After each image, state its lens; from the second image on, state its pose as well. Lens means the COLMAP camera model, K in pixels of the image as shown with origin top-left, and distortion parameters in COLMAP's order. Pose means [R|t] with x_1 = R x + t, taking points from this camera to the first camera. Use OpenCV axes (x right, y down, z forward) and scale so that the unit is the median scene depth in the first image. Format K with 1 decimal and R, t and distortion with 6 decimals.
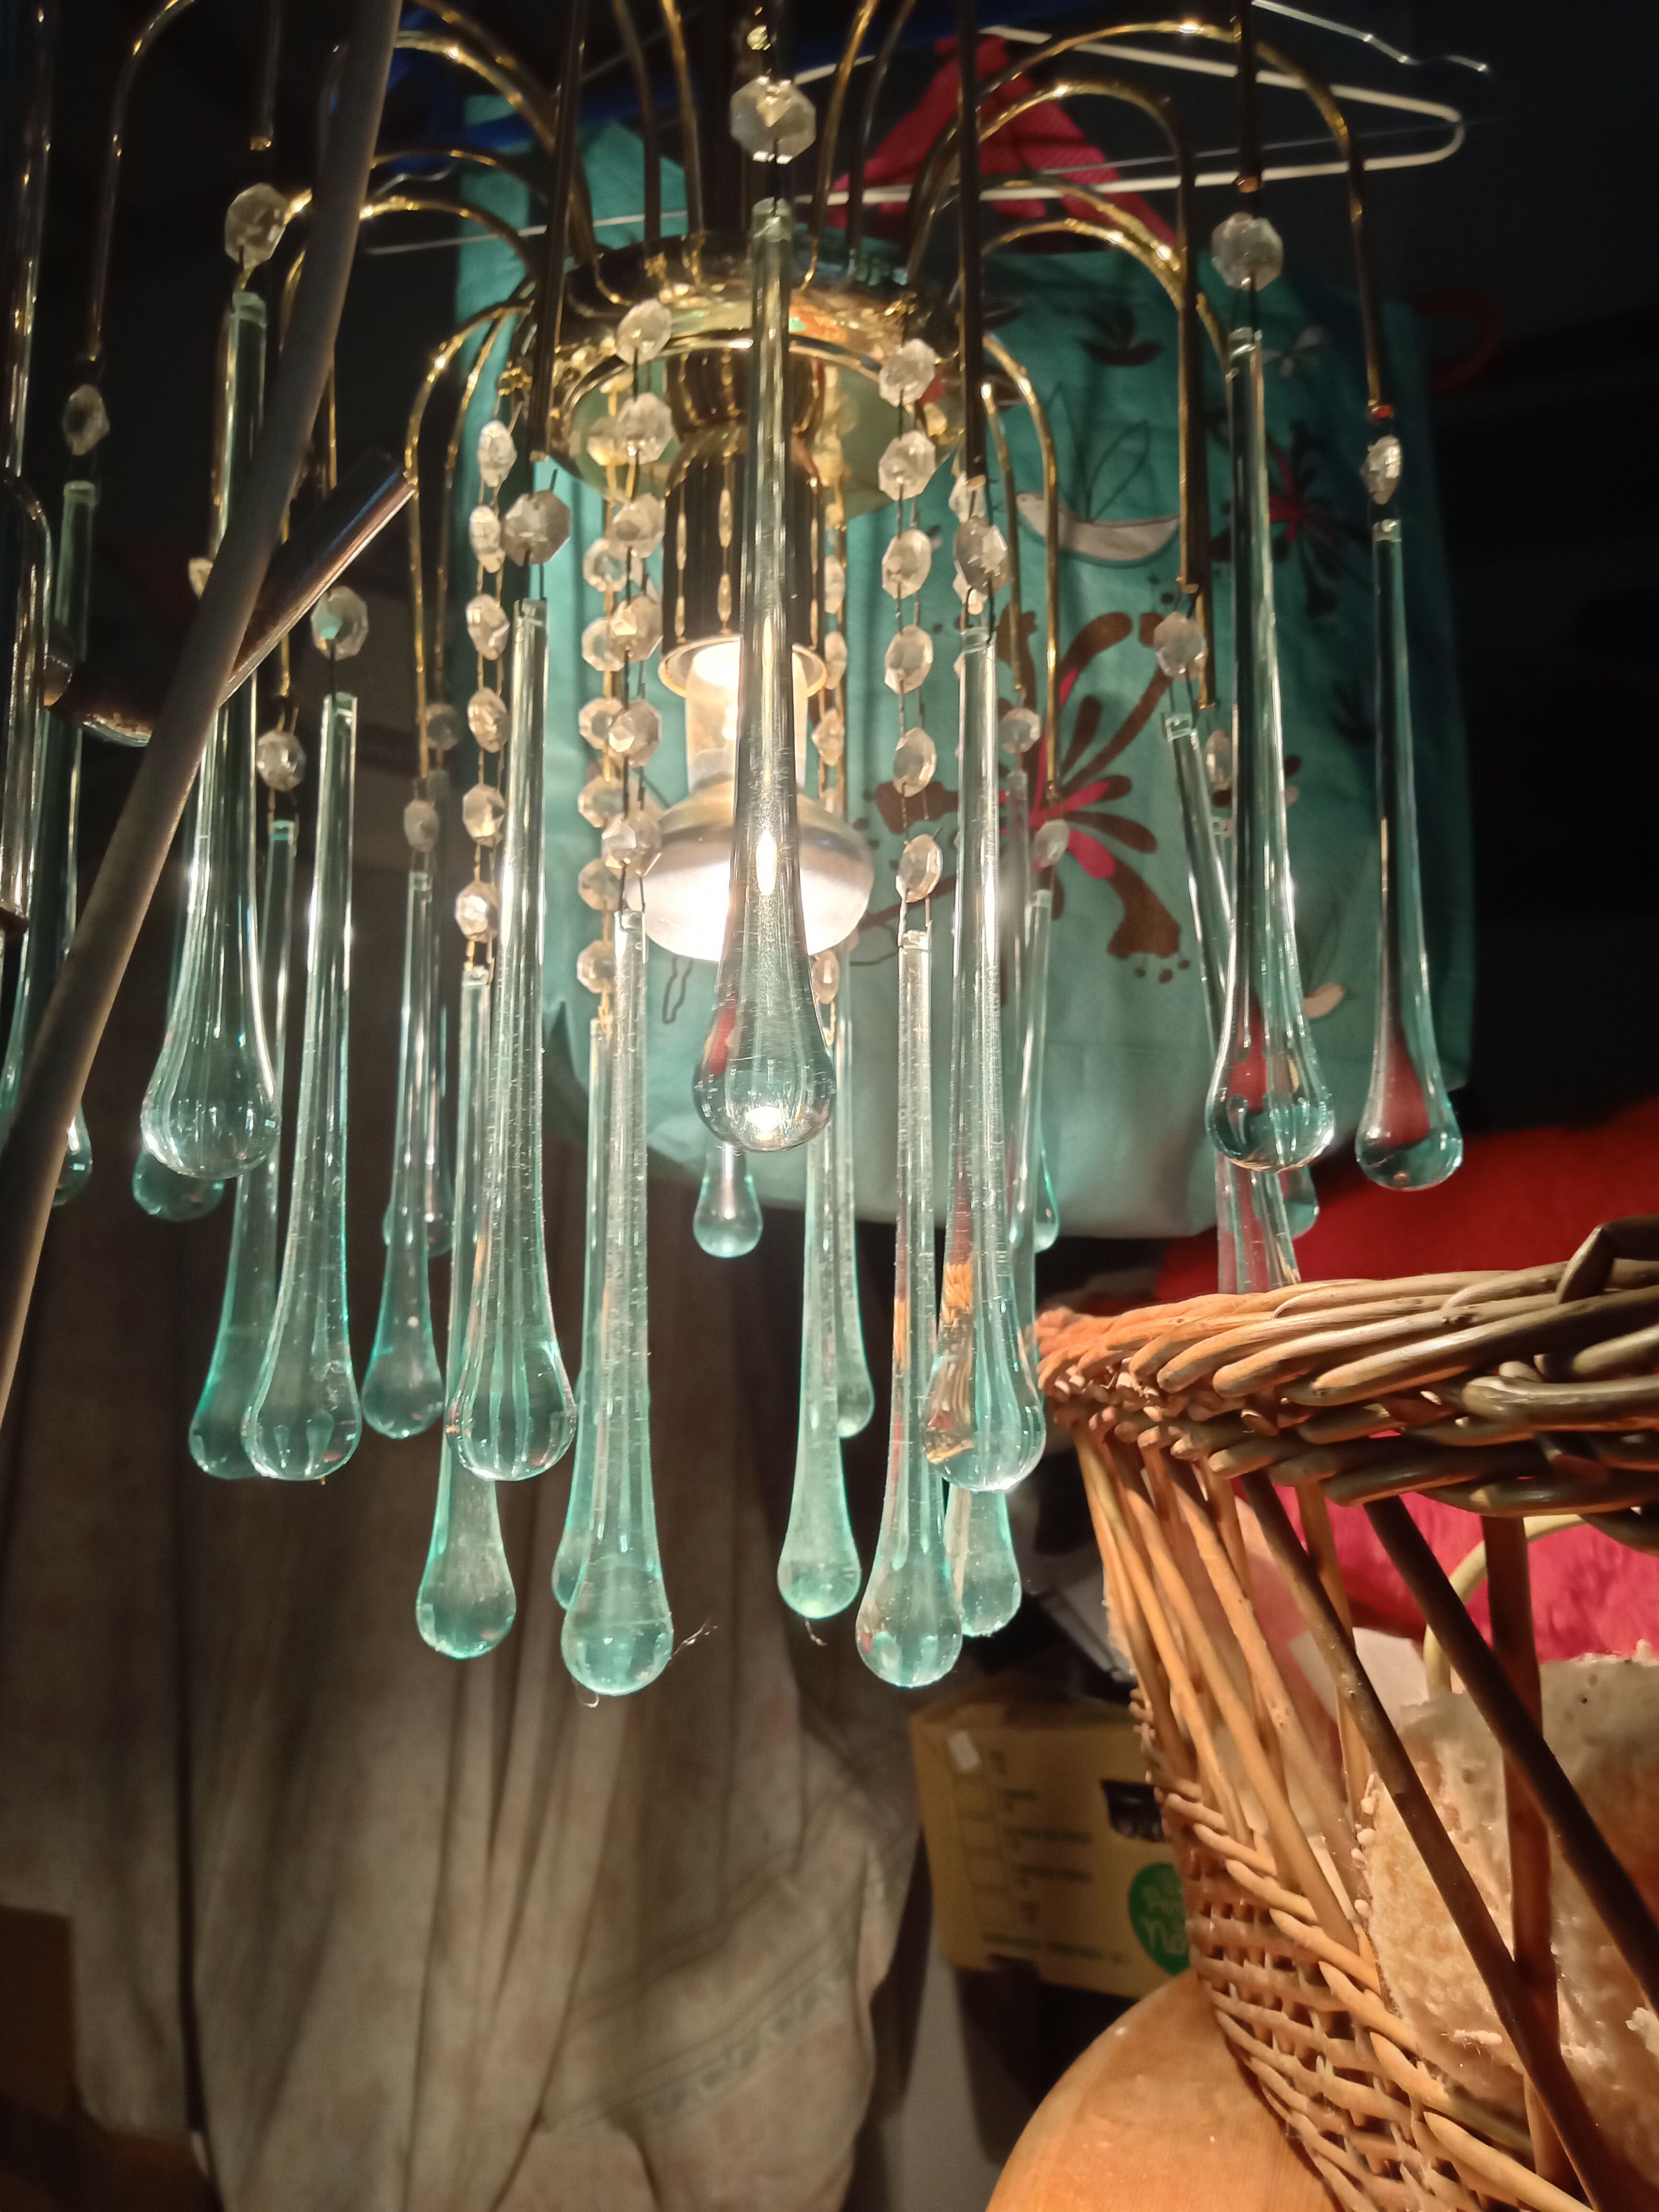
lens RADIAL K [[1673.3, 0, 834.3], [0, 1673.3, 1116.7], [0, 0, 1]] dist [-0.009165, -0.021071]
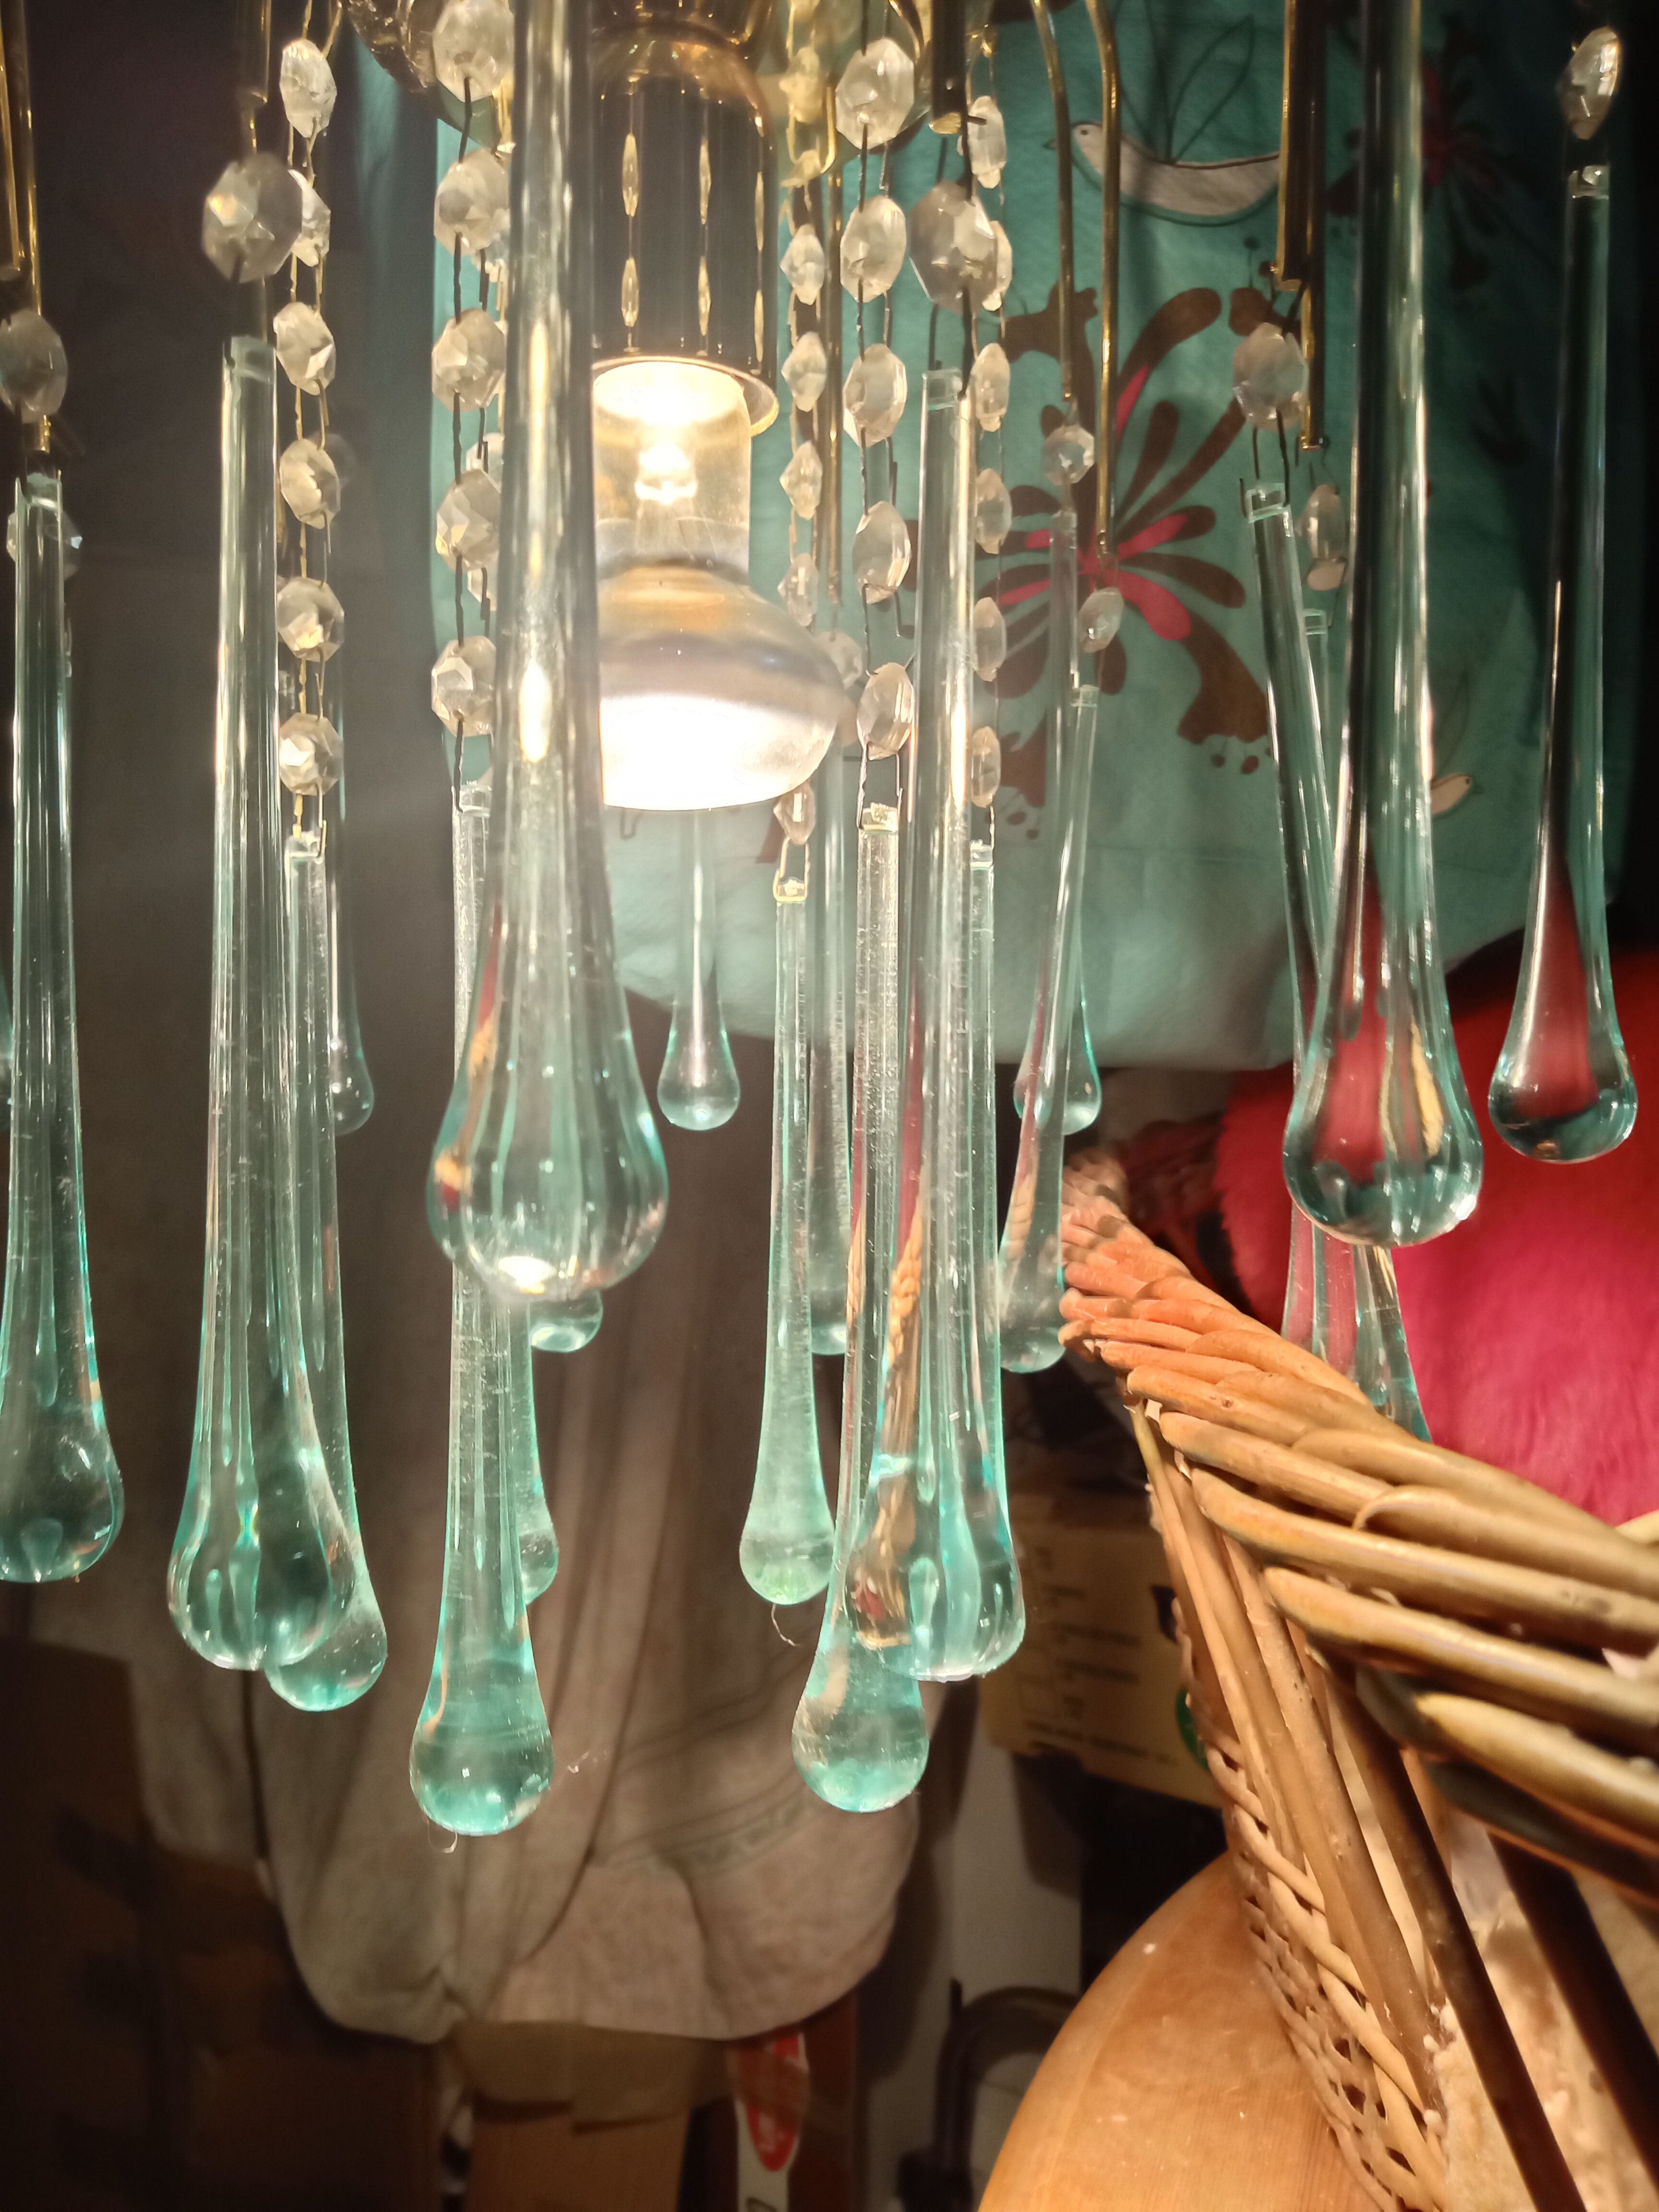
lens RADIAL K [[1683.0, 0, 840.9], [0, 1683.0, 1106.1], [0, 0, 1]] dist [-0.055831, 0.046531]
pose [[0.998940, 0.006189, -0.045607, 0.040635], [0.002074, 0.983858, 0.178937, -0.069297], [0.045978, -0.178842, 0.982803, 0.173263]]
